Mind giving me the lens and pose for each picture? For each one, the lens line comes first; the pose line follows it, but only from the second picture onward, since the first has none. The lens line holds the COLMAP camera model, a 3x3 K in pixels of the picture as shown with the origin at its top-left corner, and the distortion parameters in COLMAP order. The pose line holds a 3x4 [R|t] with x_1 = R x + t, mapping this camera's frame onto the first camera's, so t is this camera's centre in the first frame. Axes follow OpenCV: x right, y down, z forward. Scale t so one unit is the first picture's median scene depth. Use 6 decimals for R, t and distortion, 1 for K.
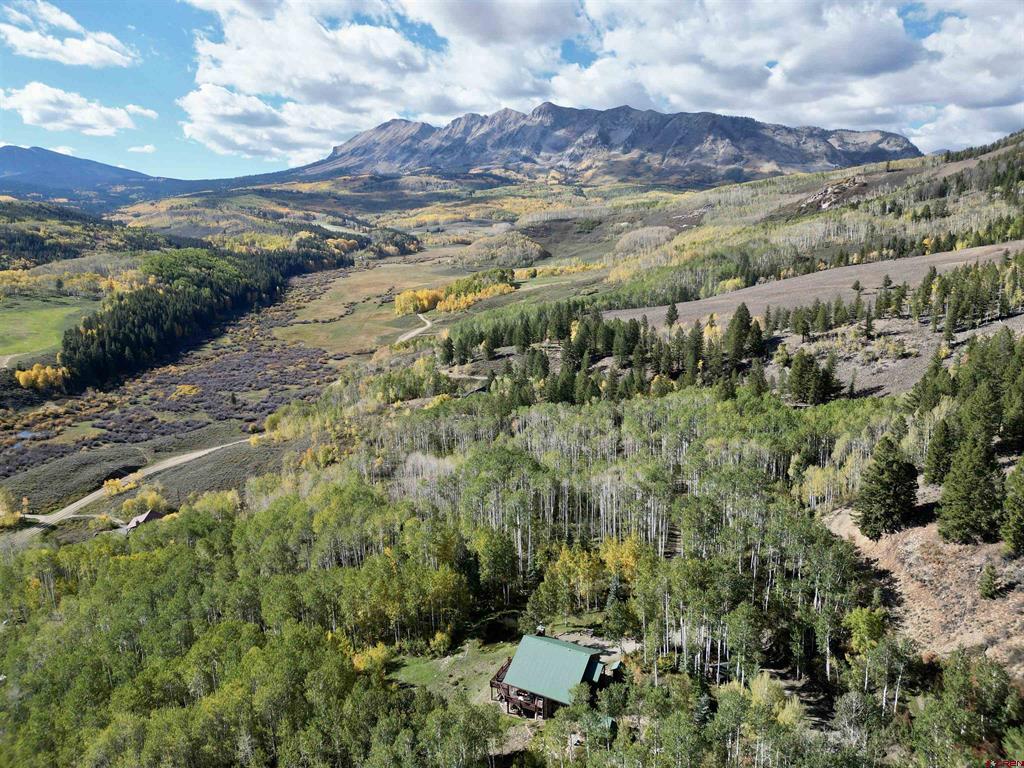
lens RADIAL K [[712.1, 0, 510.0], [0, 712.1, 387.6], [0, 0, 1]] dist [0.058192, -0.047754]
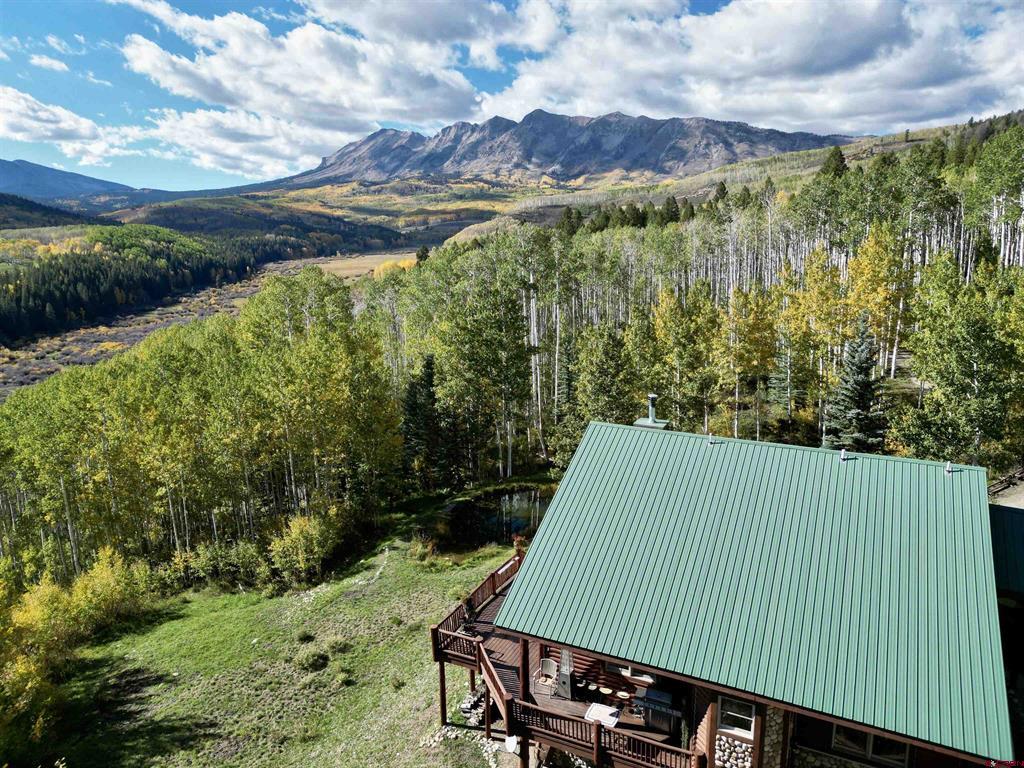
lens RADIAL K [[712.1, 0, 510.0], [0, 712.1, 387.6], [0, 0, 1]] dist [0.058192, -0.047754]
pose [[0.999913, -0.008194, 0.010291, -0.001053], [0.008432, 0.999692, -0.023351, 0.047062], [-0.010096, 0.023436, 0.999674, 0.108629]]
